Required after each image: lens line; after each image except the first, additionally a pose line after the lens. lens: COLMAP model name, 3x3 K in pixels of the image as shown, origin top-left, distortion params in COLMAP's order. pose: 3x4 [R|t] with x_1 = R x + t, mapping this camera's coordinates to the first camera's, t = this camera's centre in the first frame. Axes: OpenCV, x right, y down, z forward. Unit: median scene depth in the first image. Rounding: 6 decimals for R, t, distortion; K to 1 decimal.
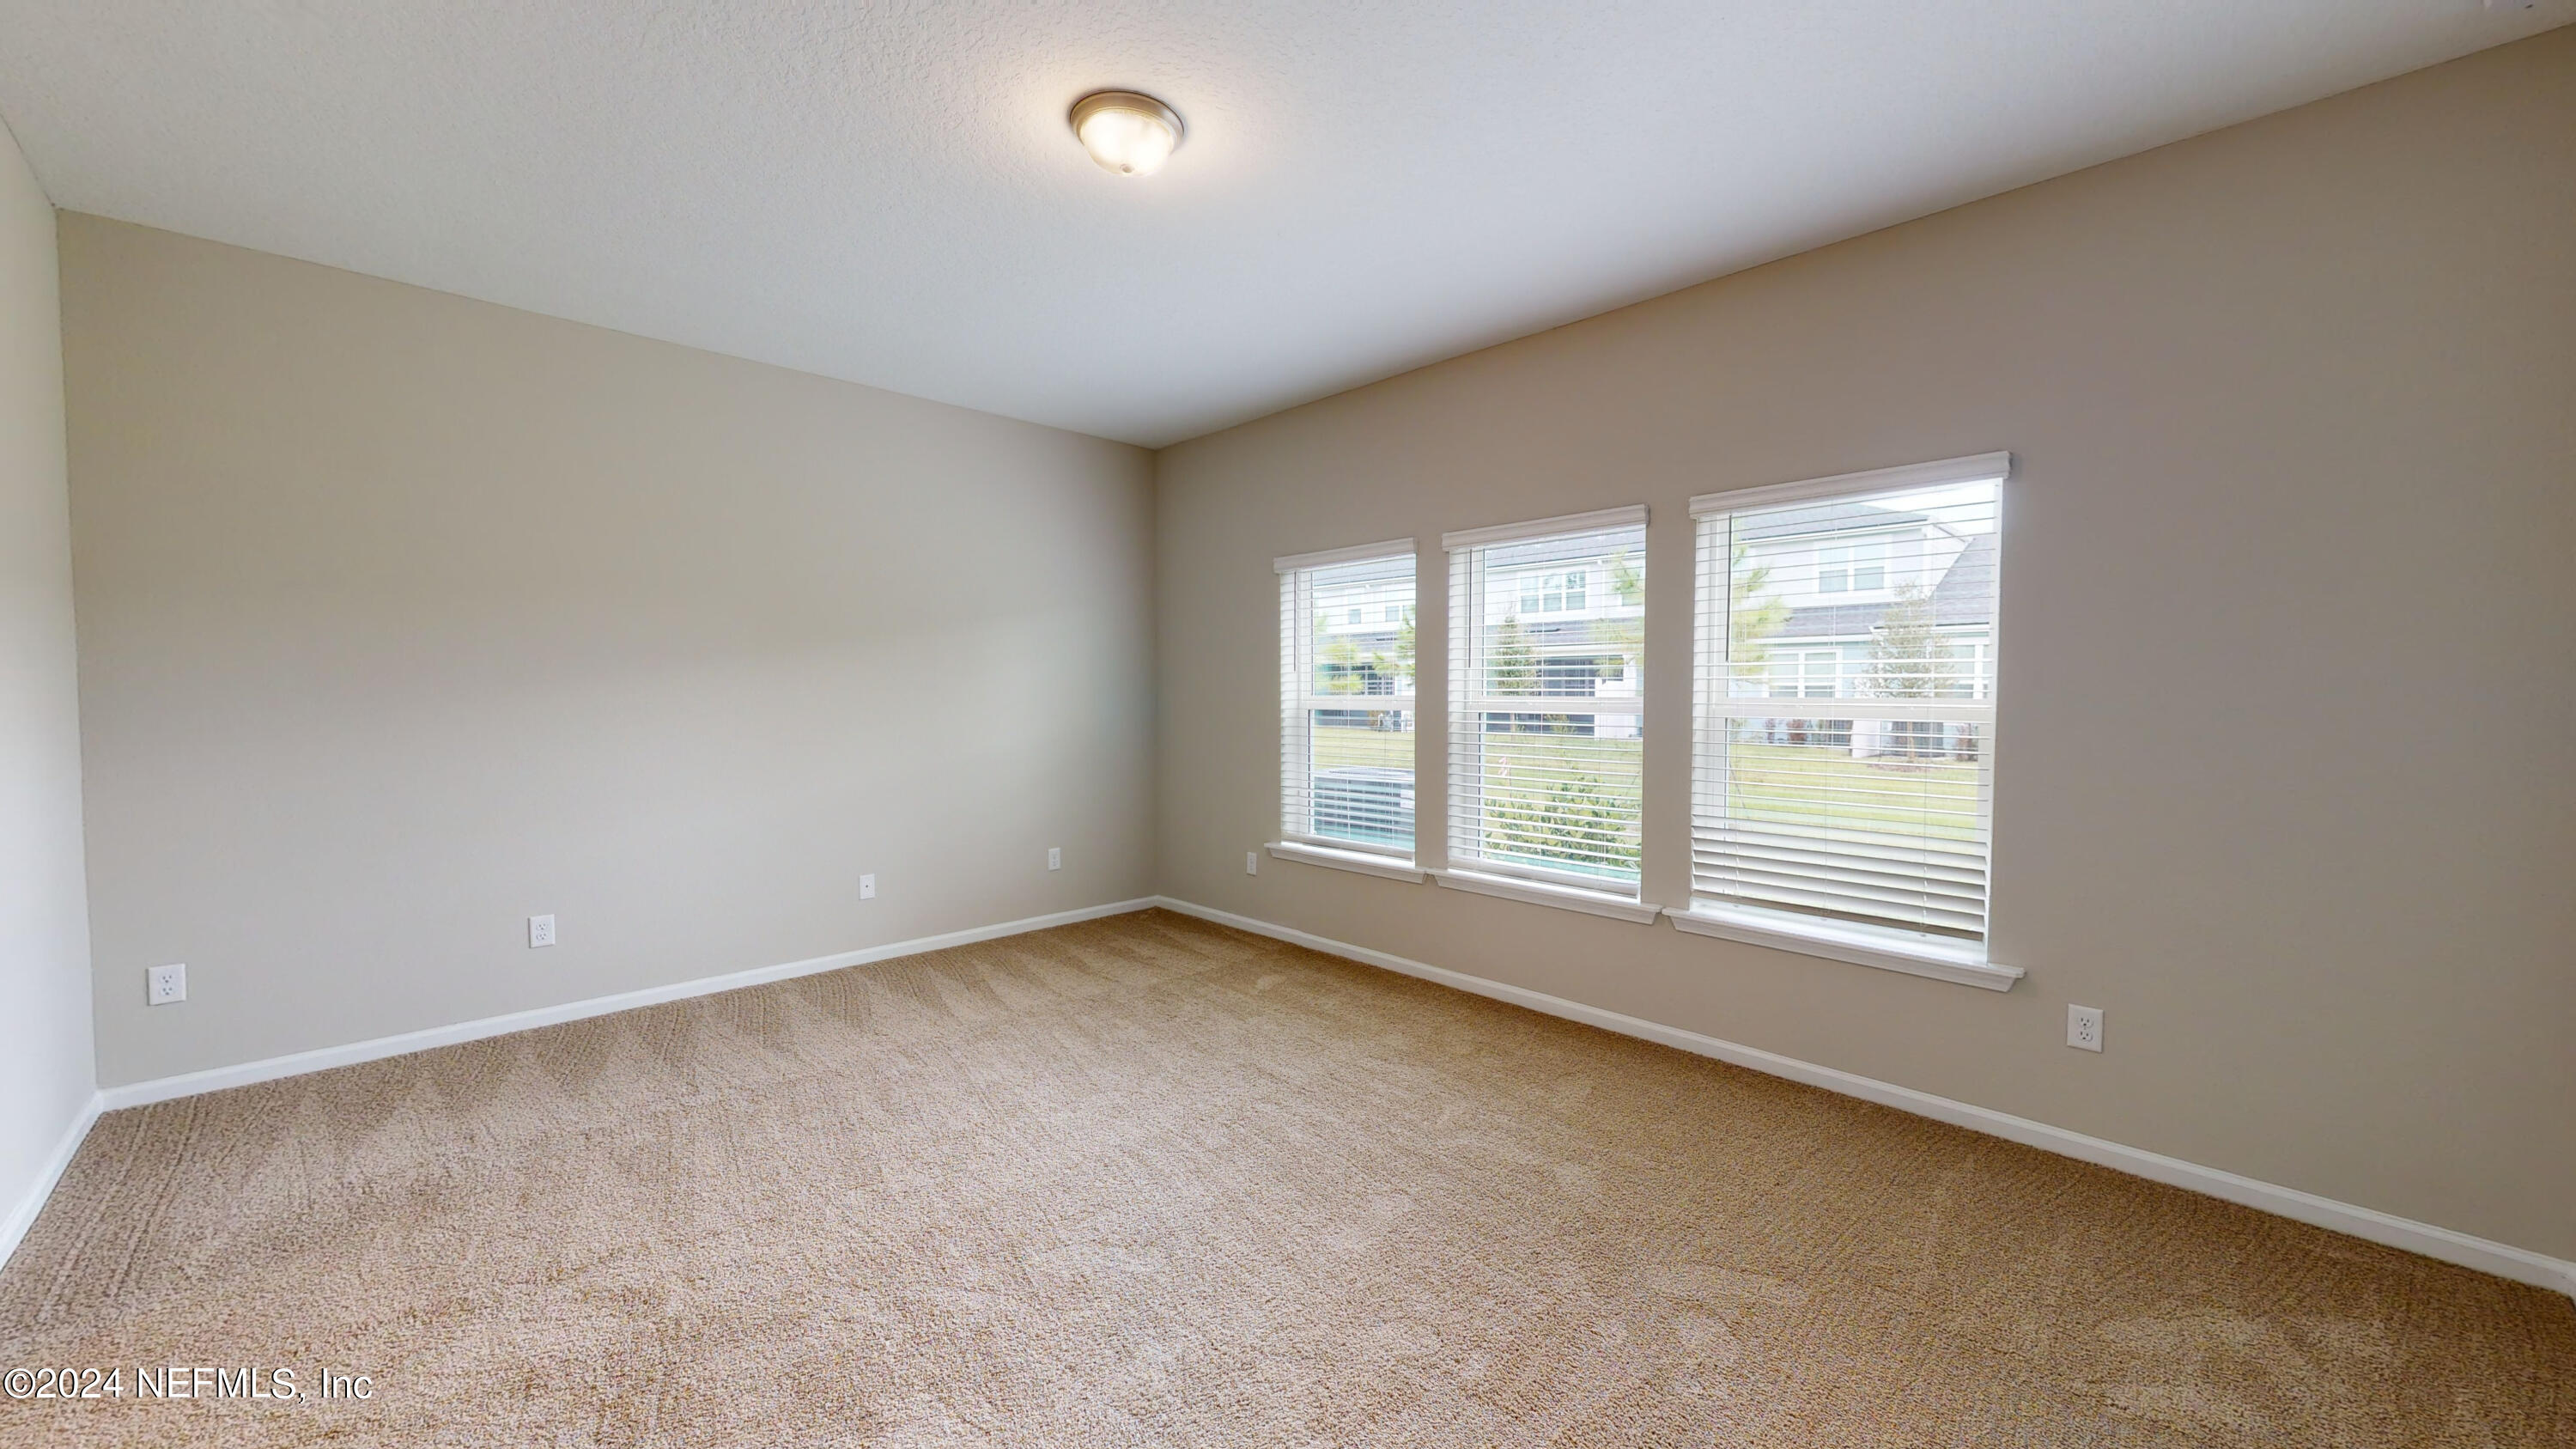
lens RADIAL K [[947.3, 0, 1282.5], [0, 947.3, 710.5], [0, 0, 1]] dist [0.002122, 0.000109]
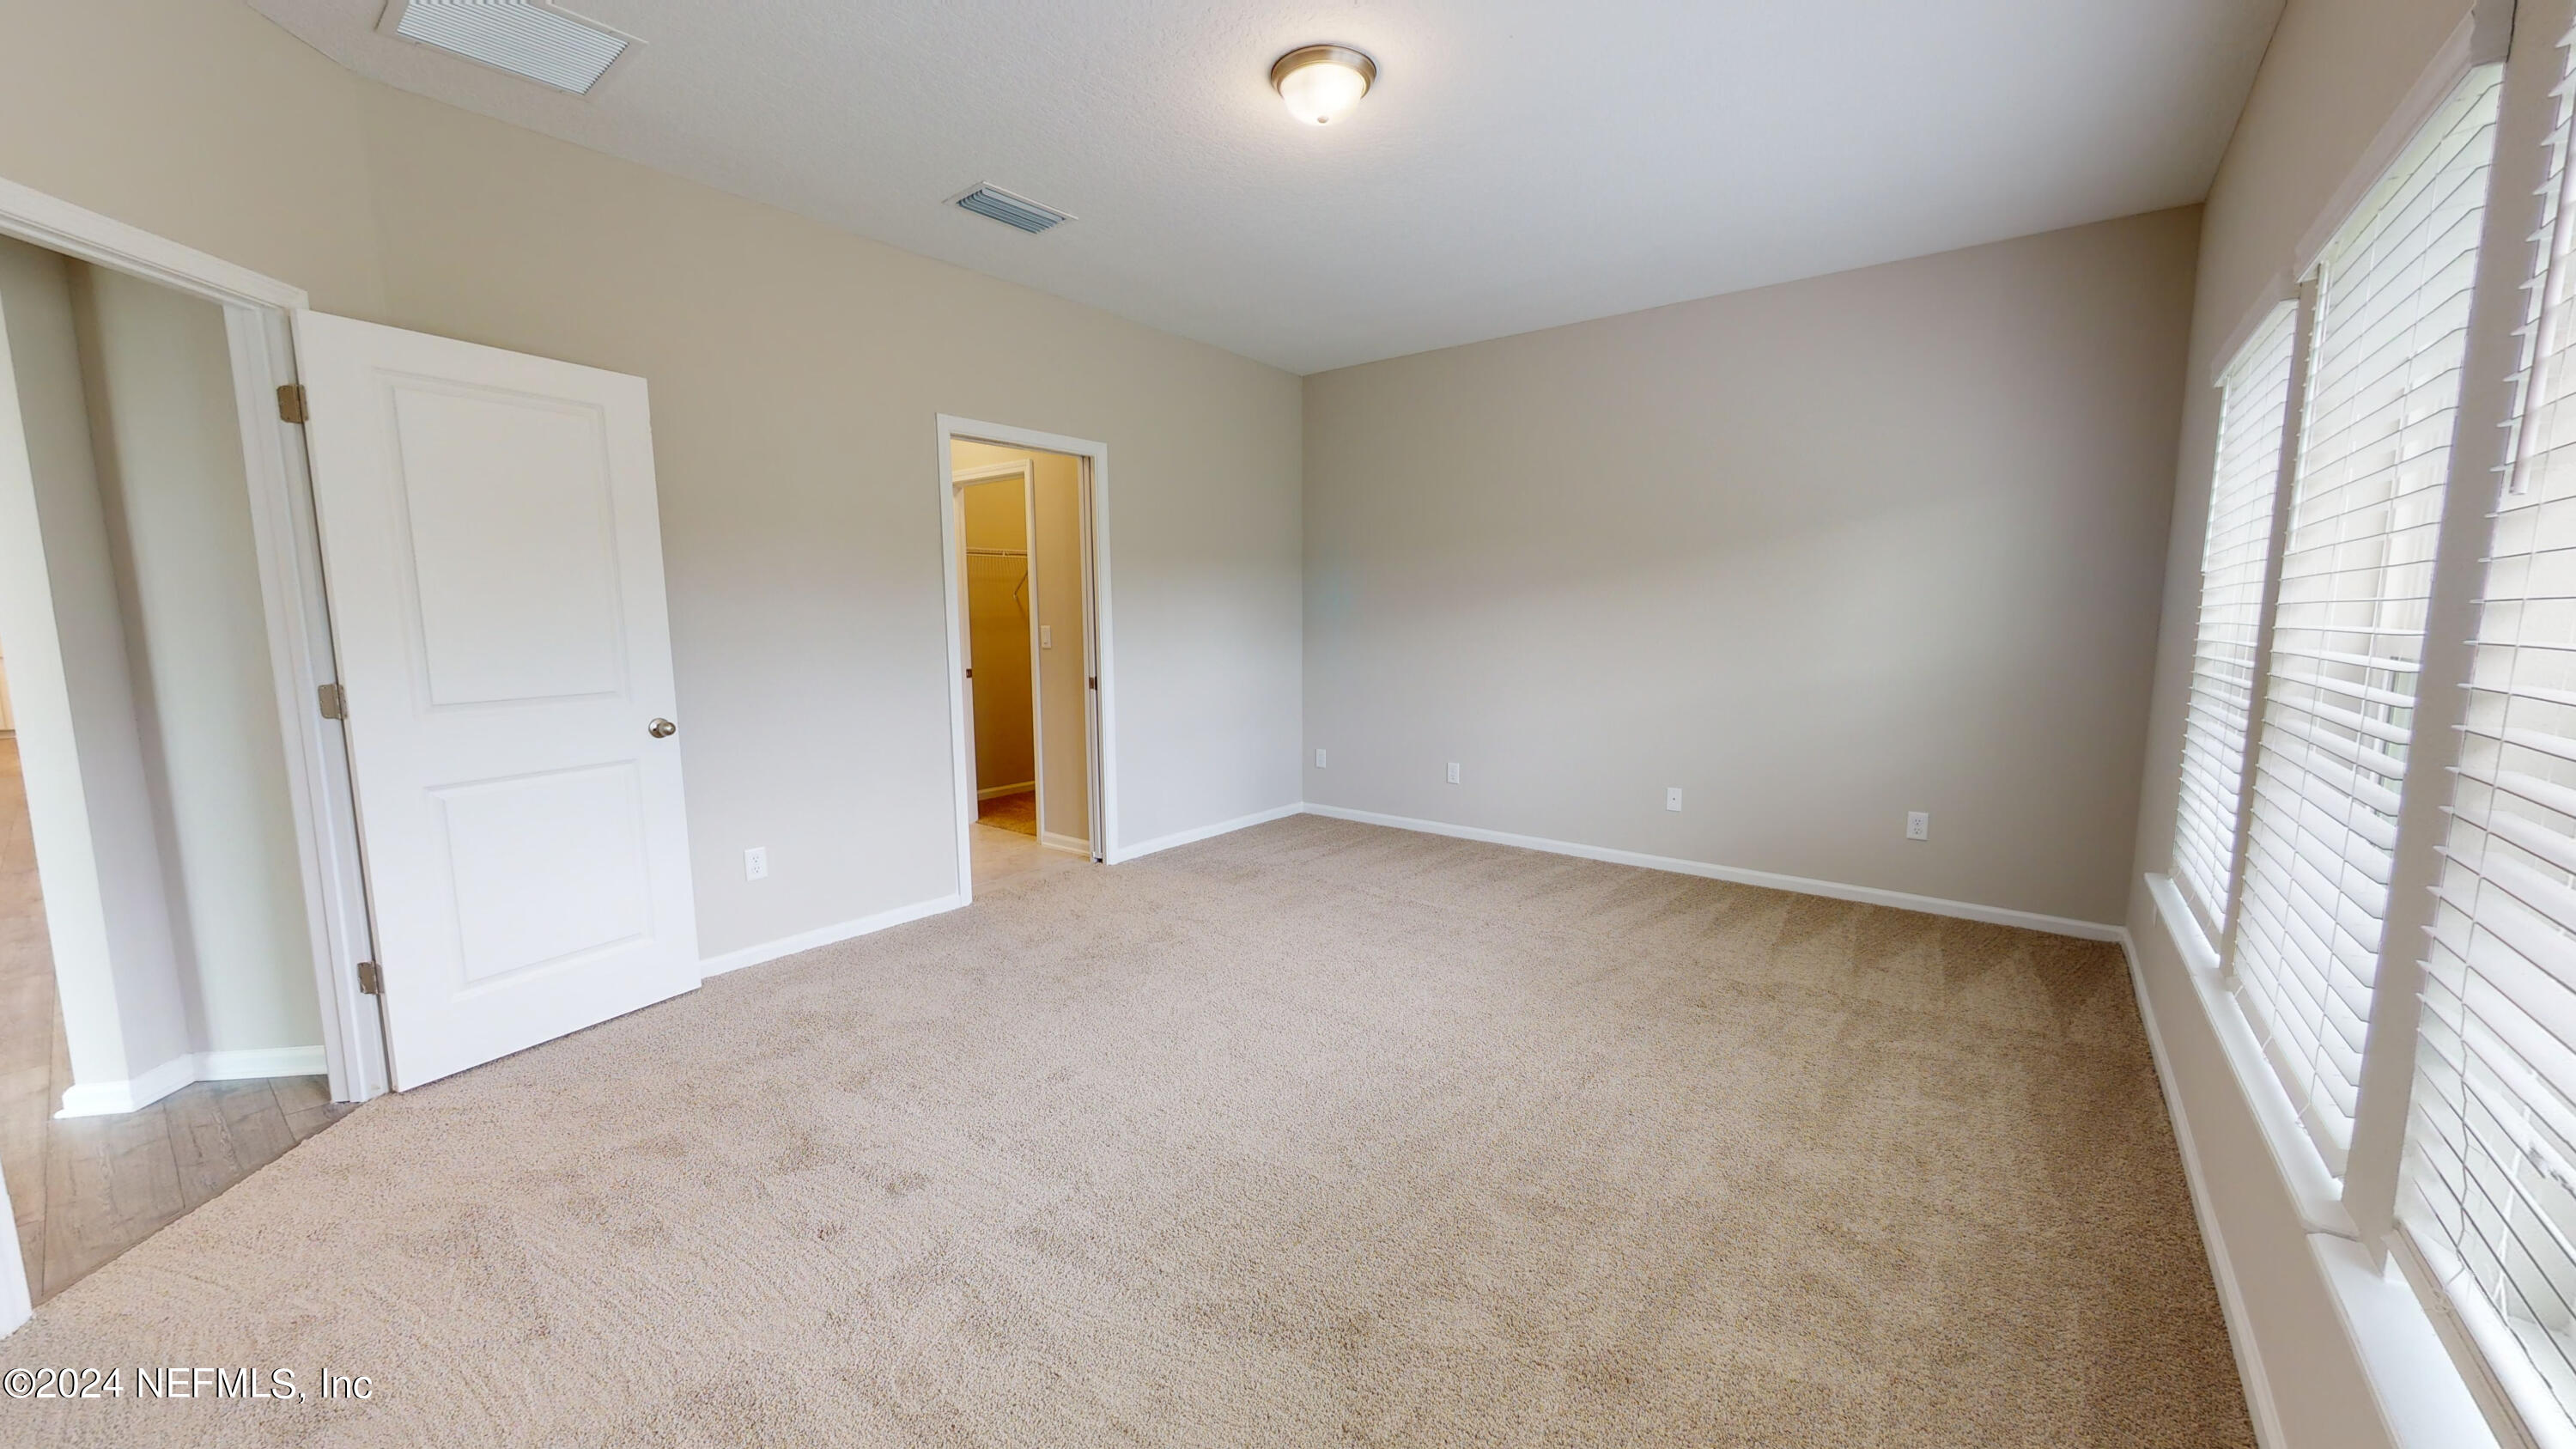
lens RADIAL K [[947.3, 0, 1300.7], [0, 947.3, 729.1], [0, 0, 1]] dist [0.002122, 0.000109]
pose [[0.151662, 0.125992, -0.980370, 0.576274], [-0.018460, 0.992031, 0.124635, -0.015119], [0.988260, -0.000805, 0.152779, 0.487280]]
